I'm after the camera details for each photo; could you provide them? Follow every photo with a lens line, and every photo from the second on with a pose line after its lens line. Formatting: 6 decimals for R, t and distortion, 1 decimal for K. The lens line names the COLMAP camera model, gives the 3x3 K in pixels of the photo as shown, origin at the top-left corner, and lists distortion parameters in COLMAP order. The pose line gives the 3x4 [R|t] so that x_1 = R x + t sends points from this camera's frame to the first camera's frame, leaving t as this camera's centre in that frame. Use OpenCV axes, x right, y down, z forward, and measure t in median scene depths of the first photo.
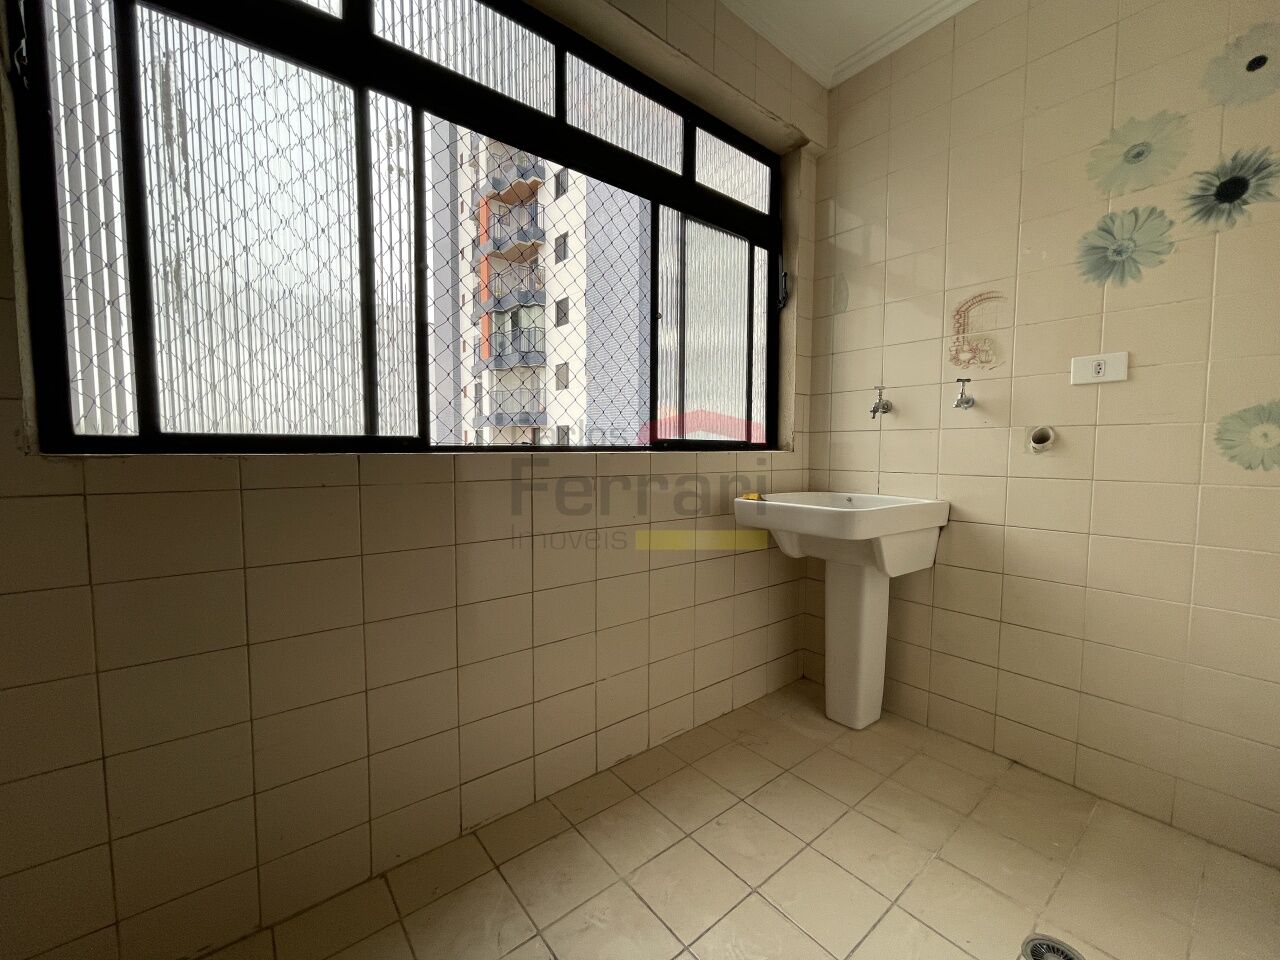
lens RADIAL K [[519.2, 0, 640.0], [0, 519.2, 482.6], [0, 0, 1]] dist [-0.000738, 0.000437]
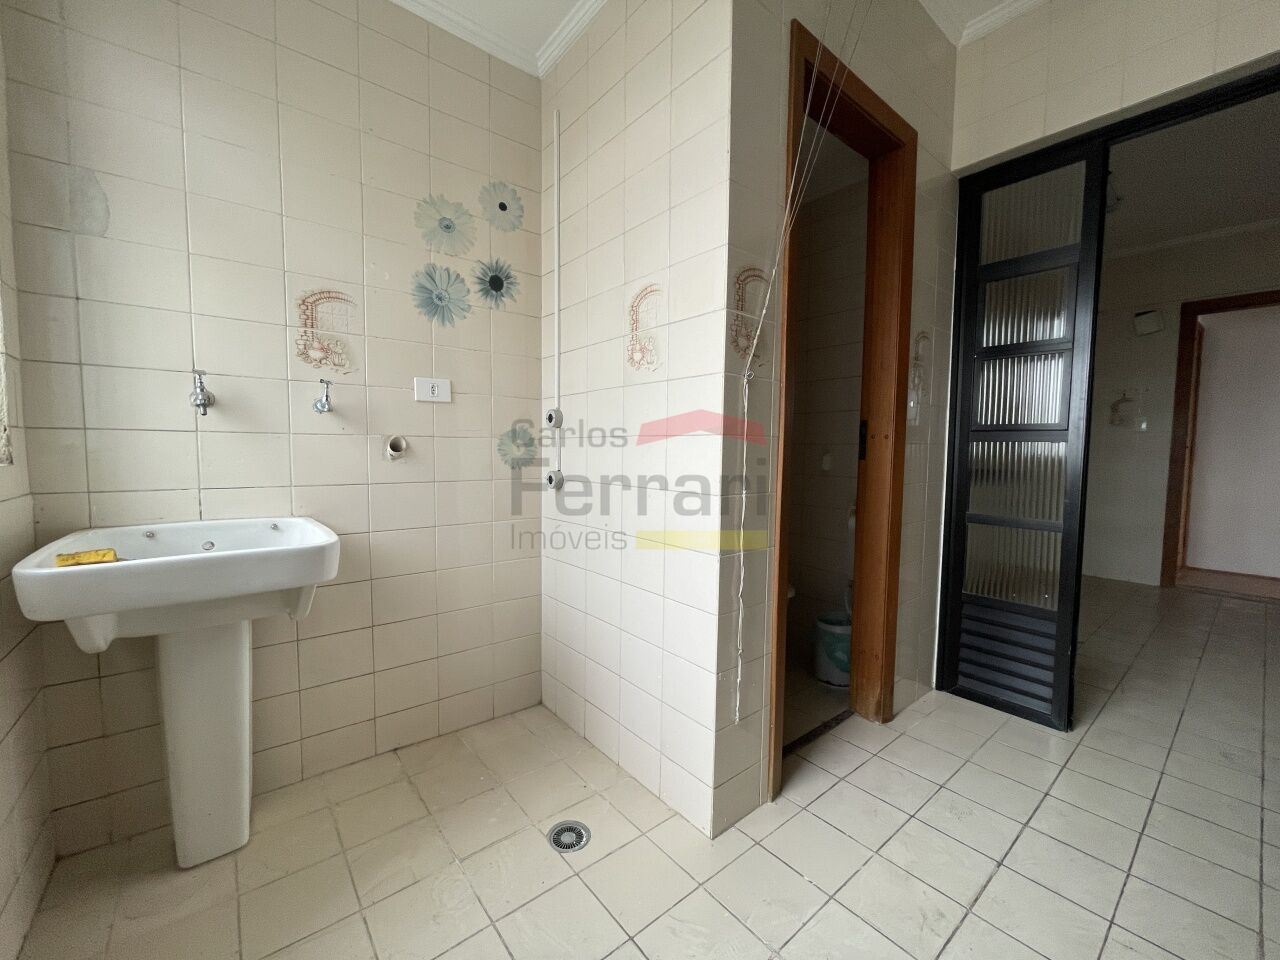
lens RADIAL K [[519.2, 0, 640.0], [0, 519.2, 482.6], [0, 0, 1]] dist [-0.000738, 0.000437]
pose [[0.000613, -0.069450, 0.997585, -0.337195], [0.056339, 0.996003, 0.069306, -0.060364], [-0.998412, 0.056160, 0.004523, 0.518651]]
